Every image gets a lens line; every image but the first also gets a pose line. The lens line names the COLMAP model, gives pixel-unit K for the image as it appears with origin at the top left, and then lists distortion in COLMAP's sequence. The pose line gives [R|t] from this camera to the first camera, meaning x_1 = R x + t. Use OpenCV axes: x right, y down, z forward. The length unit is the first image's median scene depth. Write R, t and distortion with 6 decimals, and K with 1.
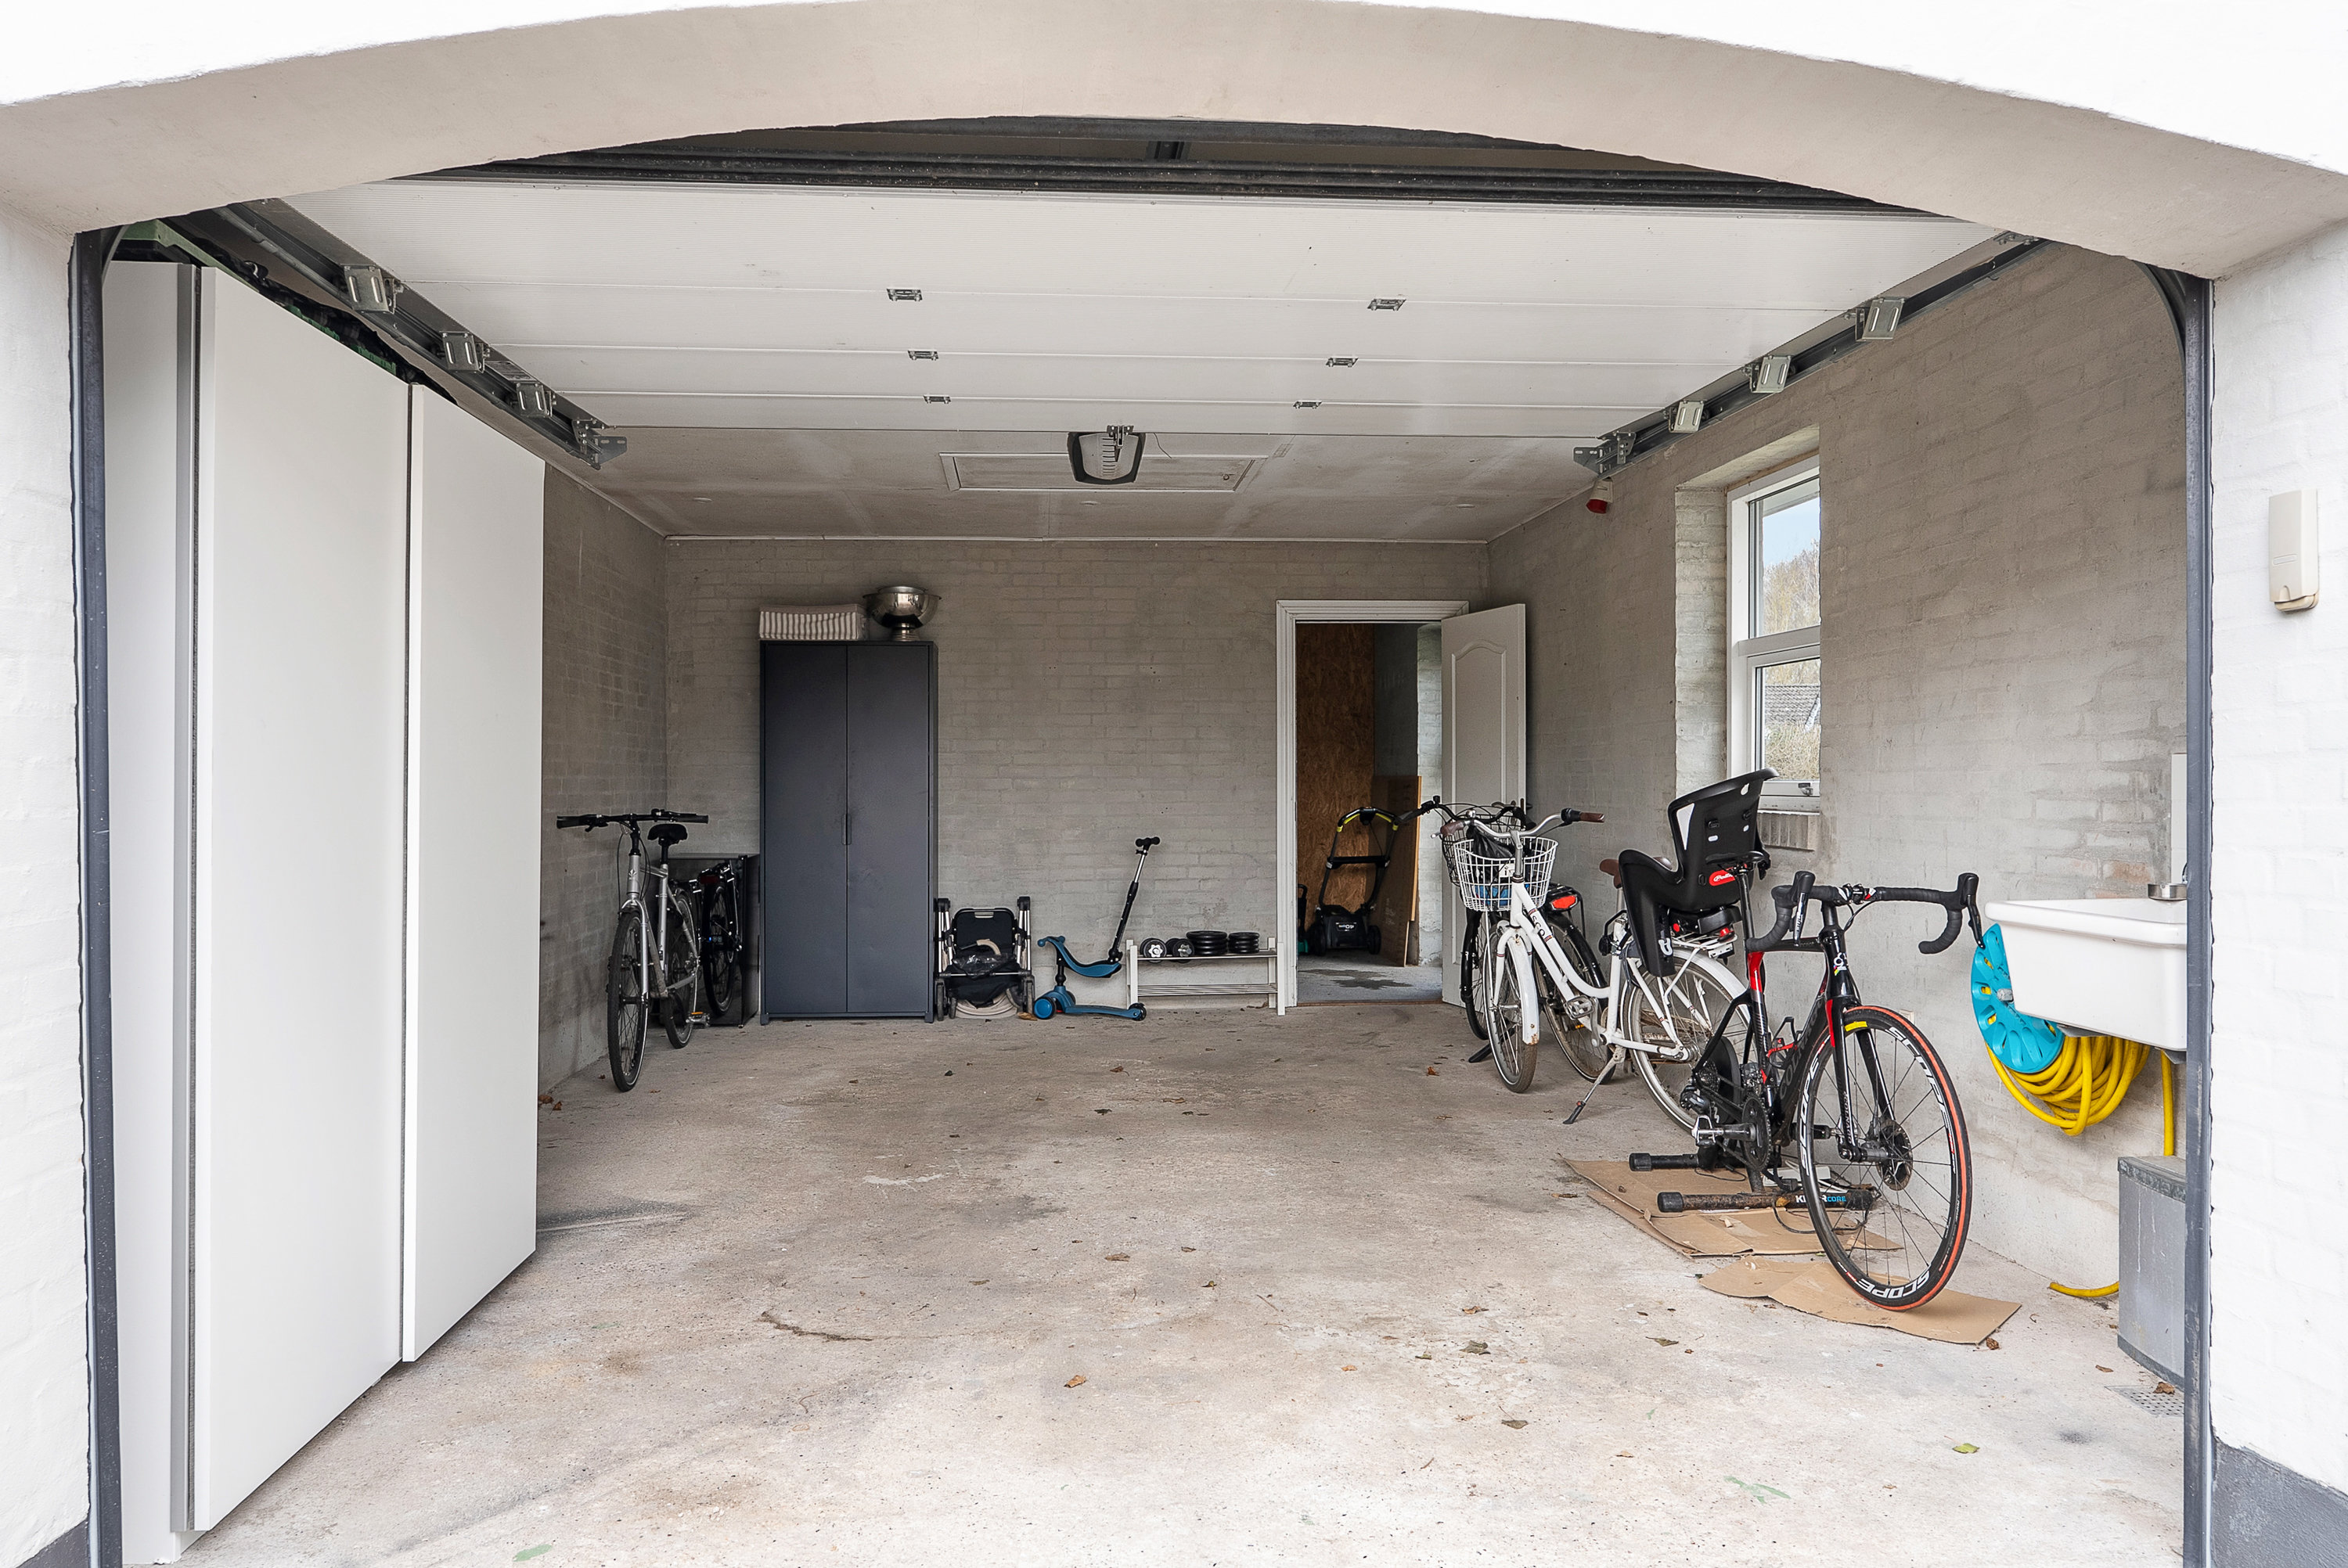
lens RADIAL K [[1650.8, 0, 1174.0], [0, 1650.8, 784.0], [0, 0, 1]] dist [0.054116, -0.000233]
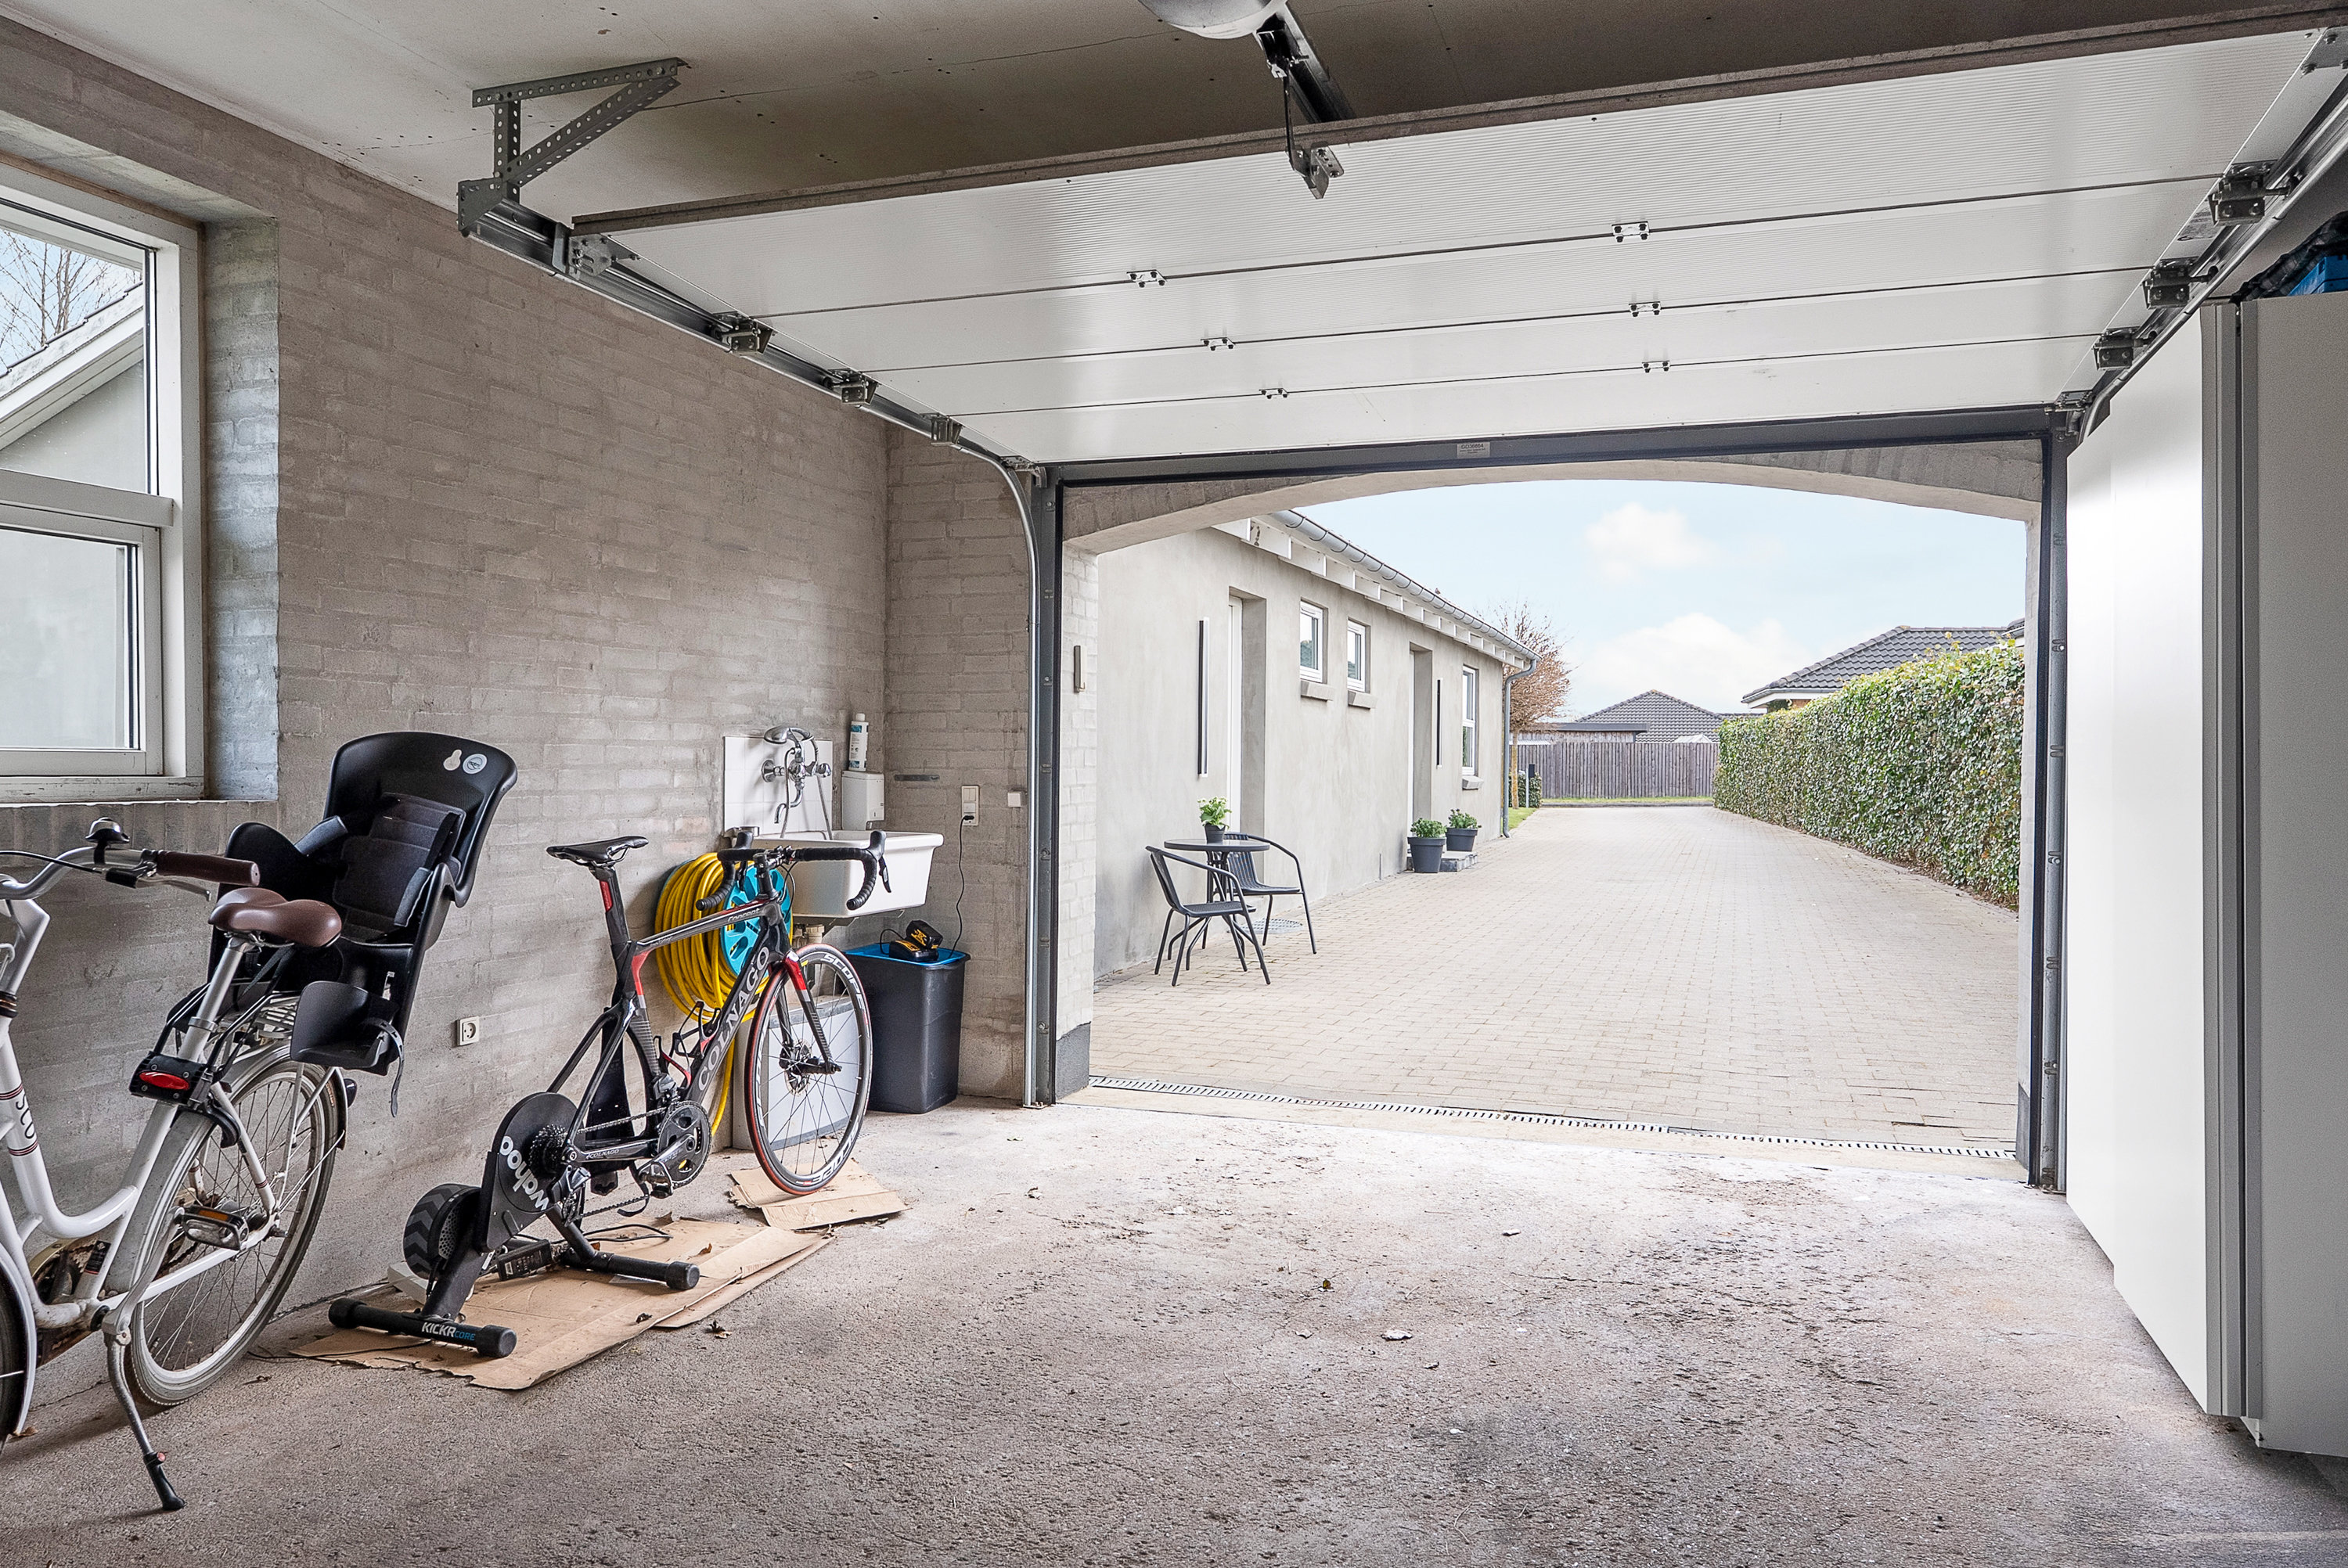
lens RADIAL K [[1650.8, 0, 1174.0], [0, 1650.8, 784.0], [0, 0, 1]] dist [0.054116, -0.000233]
pose [[-0.910339, -0.006254, 0.413815, -0.293026], [-0.002427, 0.999949, 0.009774, 0.006241], [-0.413856, 0.007894, -0.910308, 1.907911]]
